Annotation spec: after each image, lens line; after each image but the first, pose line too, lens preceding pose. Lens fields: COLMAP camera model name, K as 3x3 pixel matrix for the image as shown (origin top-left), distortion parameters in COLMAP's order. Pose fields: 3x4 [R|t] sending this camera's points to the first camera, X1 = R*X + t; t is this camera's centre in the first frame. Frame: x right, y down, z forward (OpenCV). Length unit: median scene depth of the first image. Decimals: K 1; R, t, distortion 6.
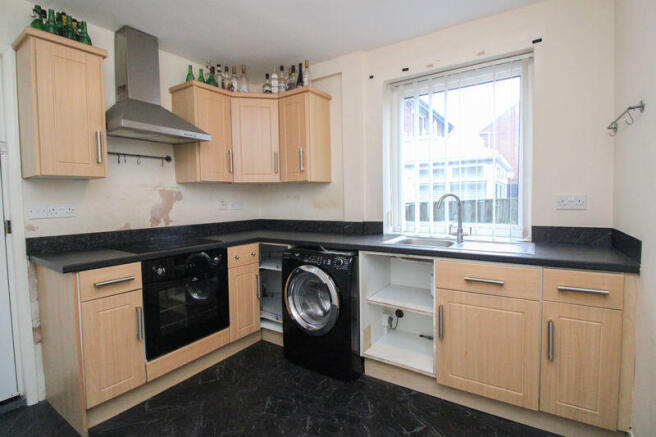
lens RADIAL K [[309.0, 0, 328.0], [0, 309.0, 218.5], [0, 0, 1]] dist [-0.000314, -0.000383]
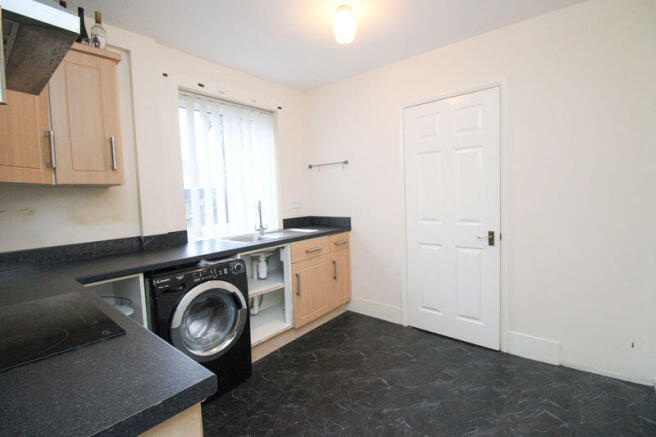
lens RADIAL K [[309.0, 0, 328.0], [0, 309.0, 218.5], [0, 0, 1]] dist [-0.000314, -0.000383]
pose [[0.104388, -0.065340, 0.992388, -0.910210], [0.101440, 0.993335, 0.054732, -0.042433], [-0.989350, 0.094955, 0.110320, 0.561000]]
